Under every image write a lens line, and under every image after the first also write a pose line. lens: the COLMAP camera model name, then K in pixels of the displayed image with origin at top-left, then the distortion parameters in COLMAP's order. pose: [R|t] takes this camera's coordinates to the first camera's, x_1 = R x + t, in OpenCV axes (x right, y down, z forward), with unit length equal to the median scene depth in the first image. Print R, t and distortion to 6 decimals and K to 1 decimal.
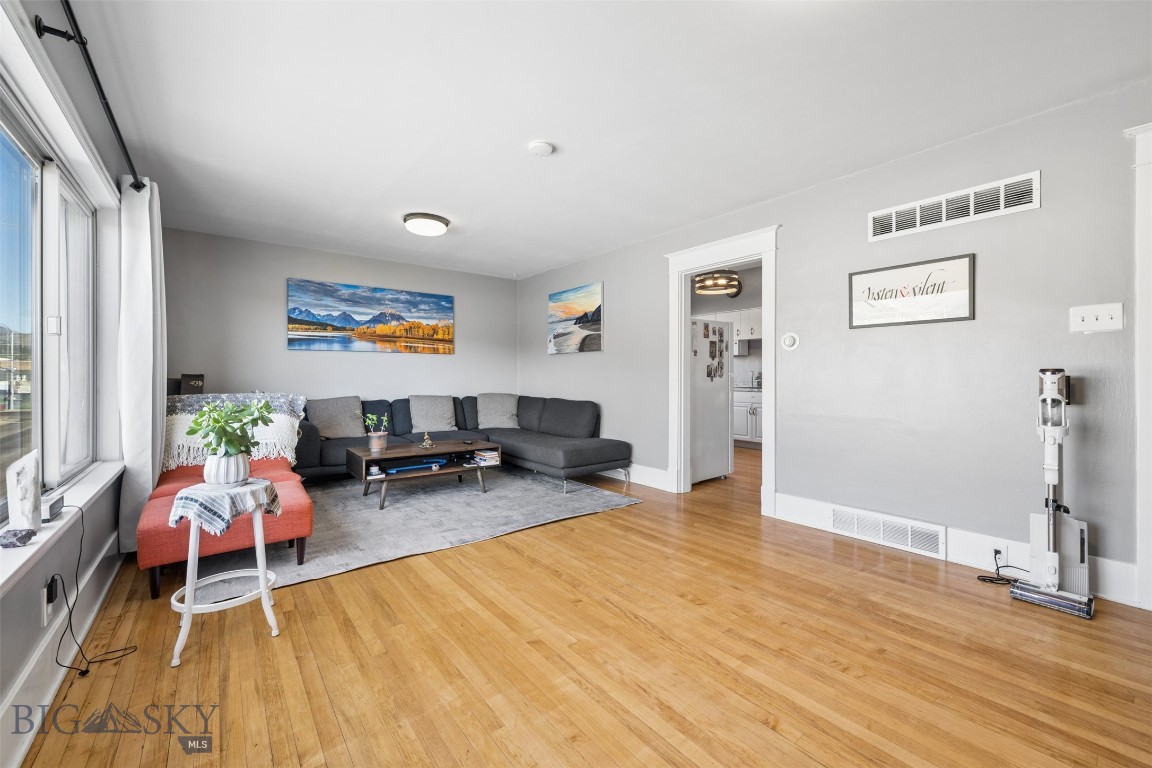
lens RADIAL K [[461.5, 0, 569.1], [0, 461.5, 374.2], [0, 0, 1]] dist [-0.001379, 0.000357]
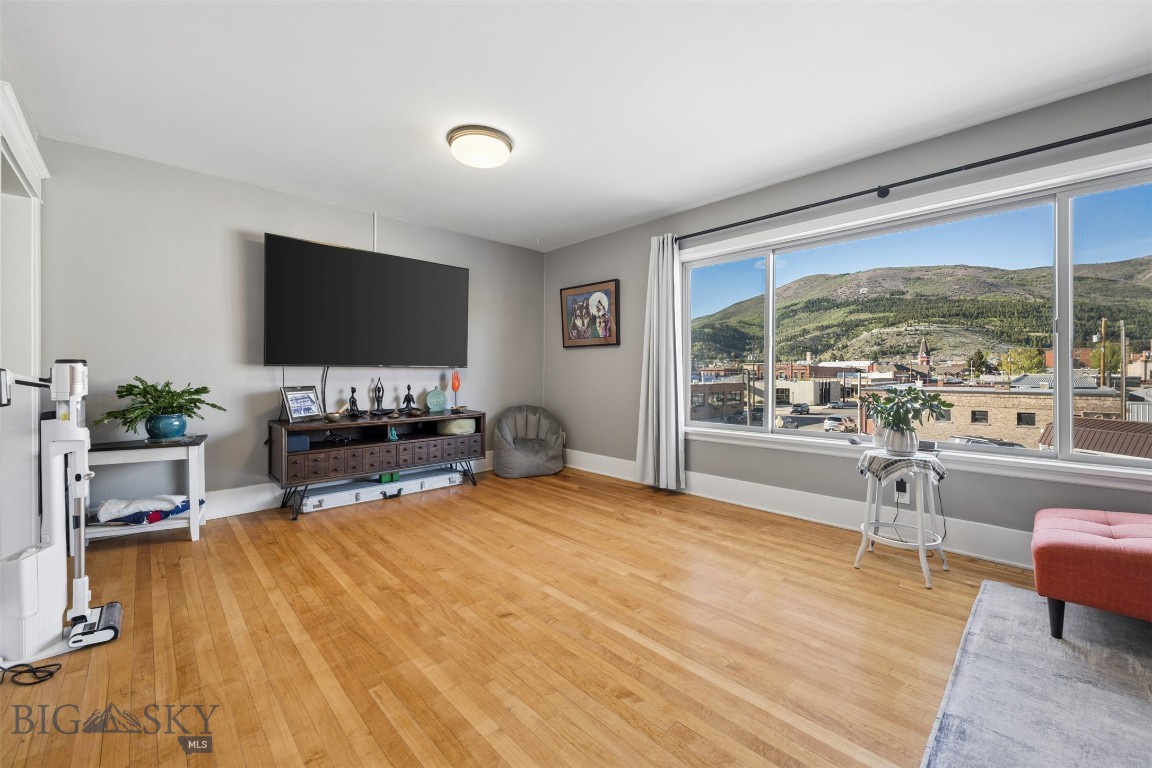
lens RADIAL K [[461.5, 0, 570.4], [0, 461.5, 377.1], [0, 0, 1]] dist [-0.001379, 0.000357]
pose [[-0.997070, 0.002594, -0.076450, 0.200674], [0.002743, 0.999995, -0.001856, 0.021937], [0.076445, -0.002061, -0.997072, 1.684909]]
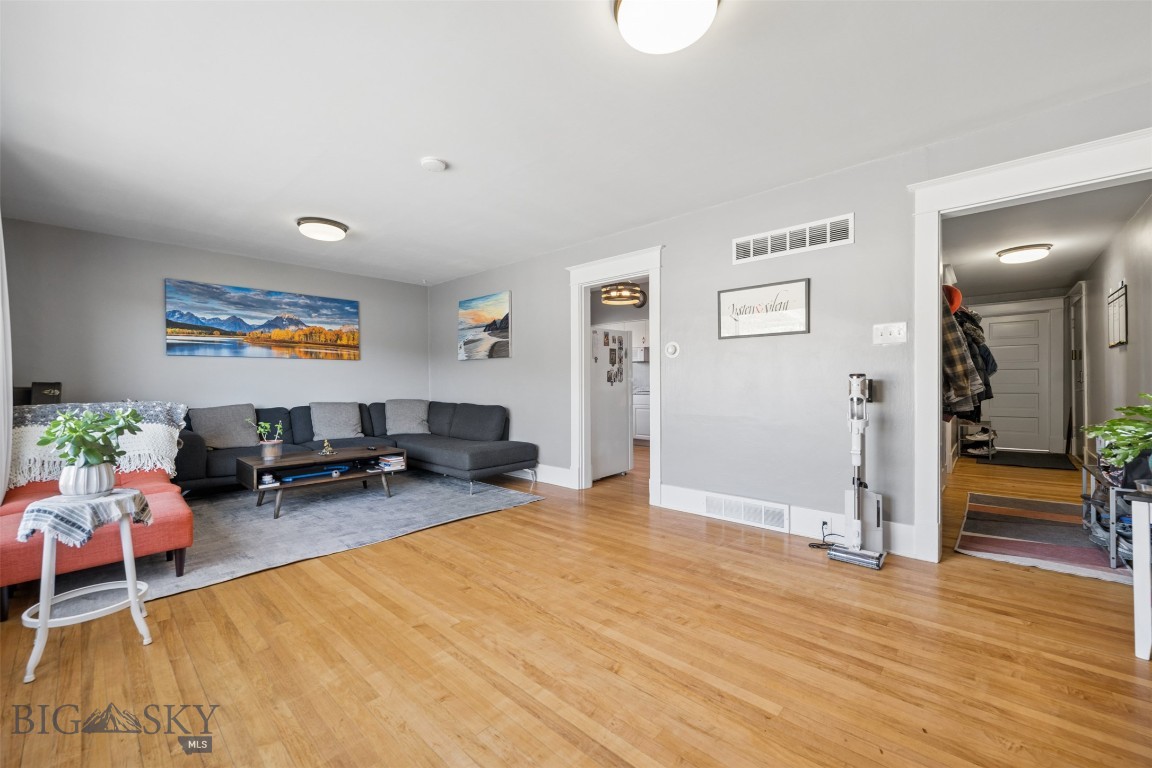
lens RADIAL K [[461.5, 0, 580.3], [0, 461.5, 385.5], [0, 0, 1]] dist [-0.001379, 0.000357]
pose [[0.985465, -0.007538, 0.169710, 0.091385], [0.005143, 0.999881, 0.014545, -0.001891], [-0.169800, -0.013461, 0.985387, -0.102011]]
